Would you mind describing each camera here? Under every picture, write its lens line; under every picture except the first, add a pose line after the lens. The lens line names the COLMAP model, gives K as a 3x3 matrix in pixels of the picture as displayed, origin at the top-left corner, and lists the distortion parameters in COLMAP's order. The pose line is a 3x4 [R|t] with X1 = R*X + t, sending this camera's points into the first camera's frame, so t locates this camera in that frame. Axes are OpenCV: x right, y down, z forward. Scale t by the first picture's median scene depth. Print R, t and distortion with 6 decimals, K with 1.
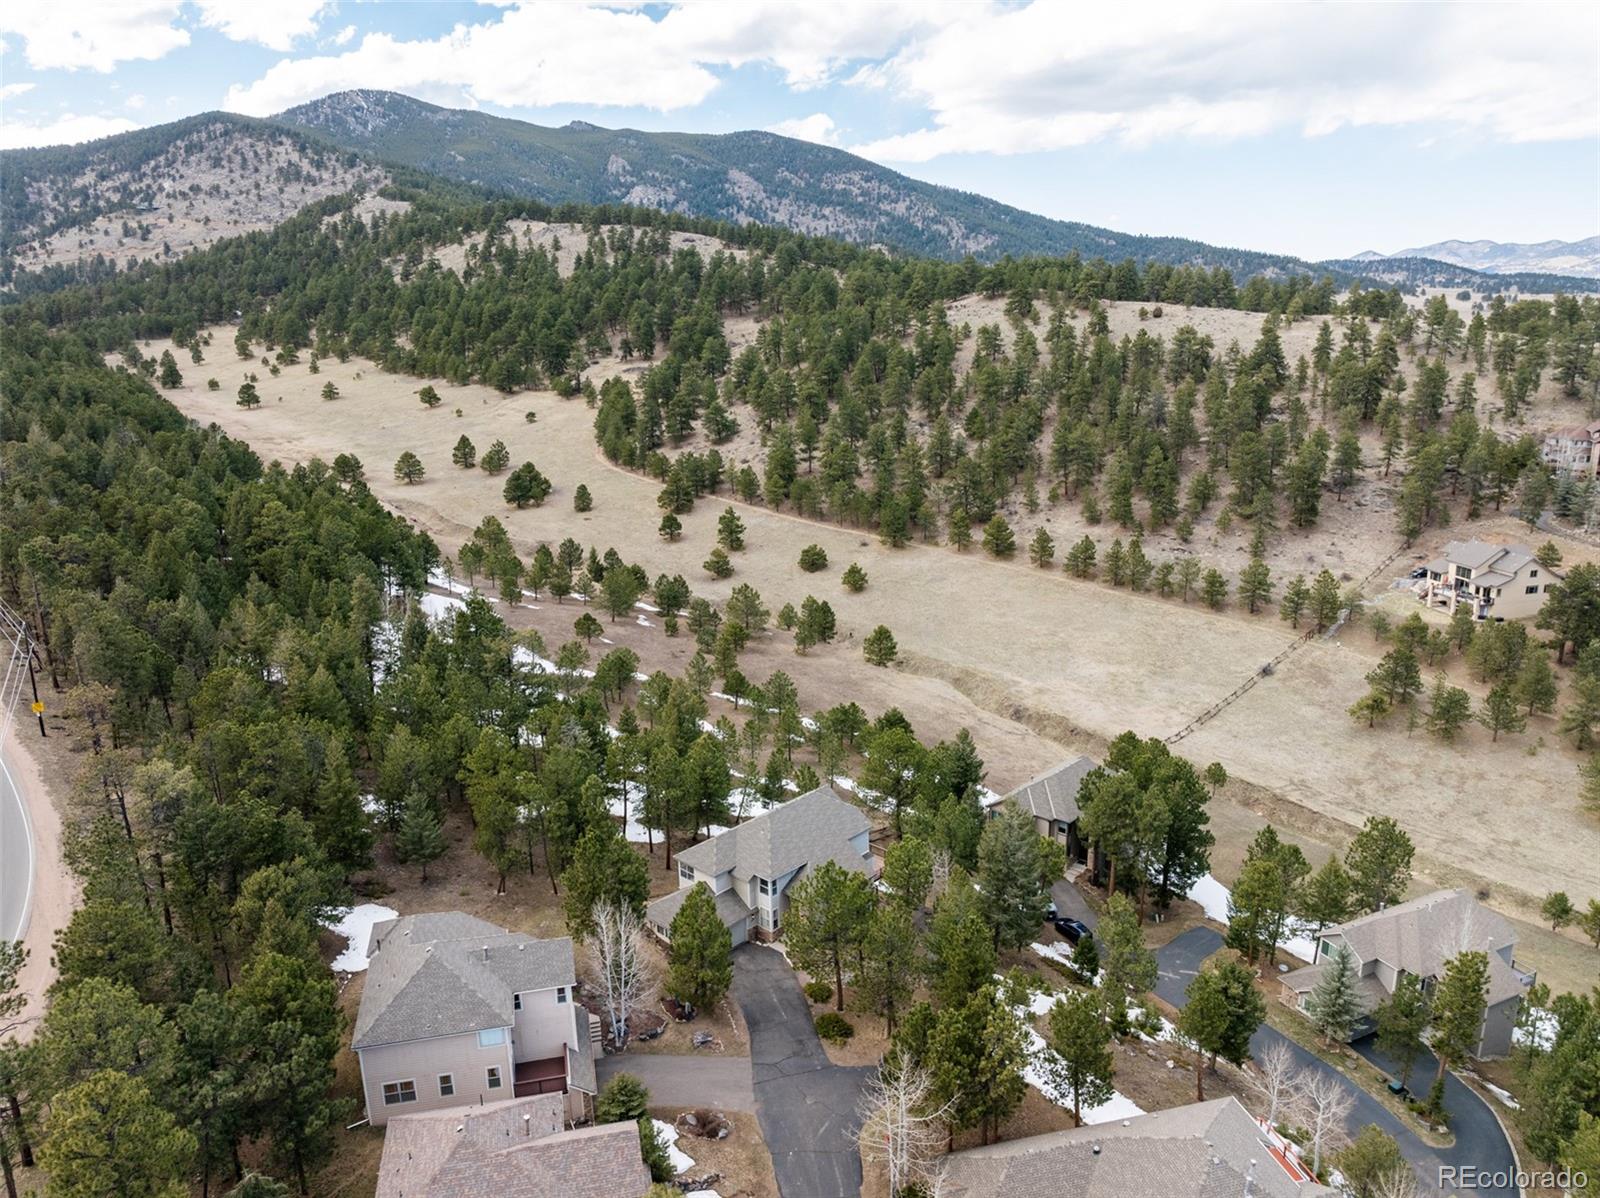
lens RADIAL K [[1108.5, 0, 800.0], [0, 1108.5, 599.0], [0, 0, 1]] dist [-0.038178, -0.000755]
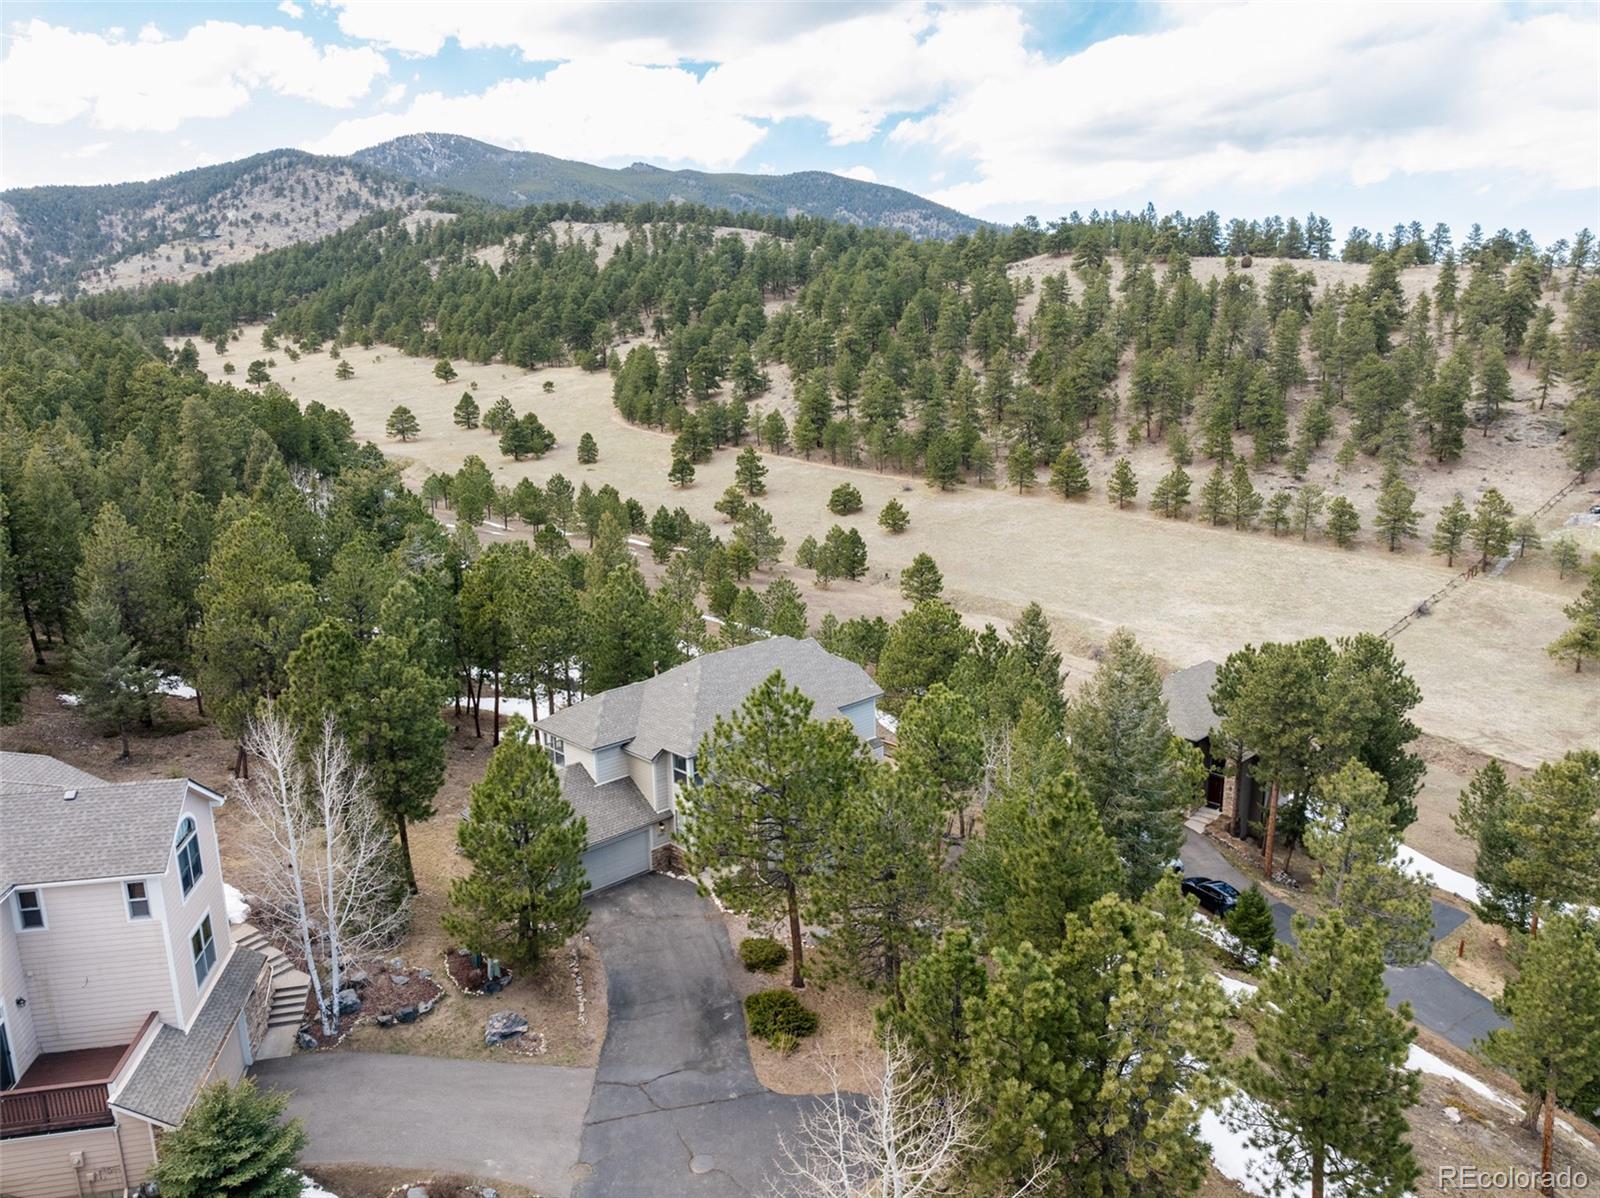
lens RADIAL K [[1108.5, 0, 800.0], [0, 1108.5, 599.0], [0, 0, 1]] dist [-0.038178, -0.000755]
pose [[0.998657, 0.011560, -0.050500, 0.017408], [-0.013644, 0.999062, -0.041100, 0.061323], [0.049978, 0.041734, 0.997878, 0.138016]]
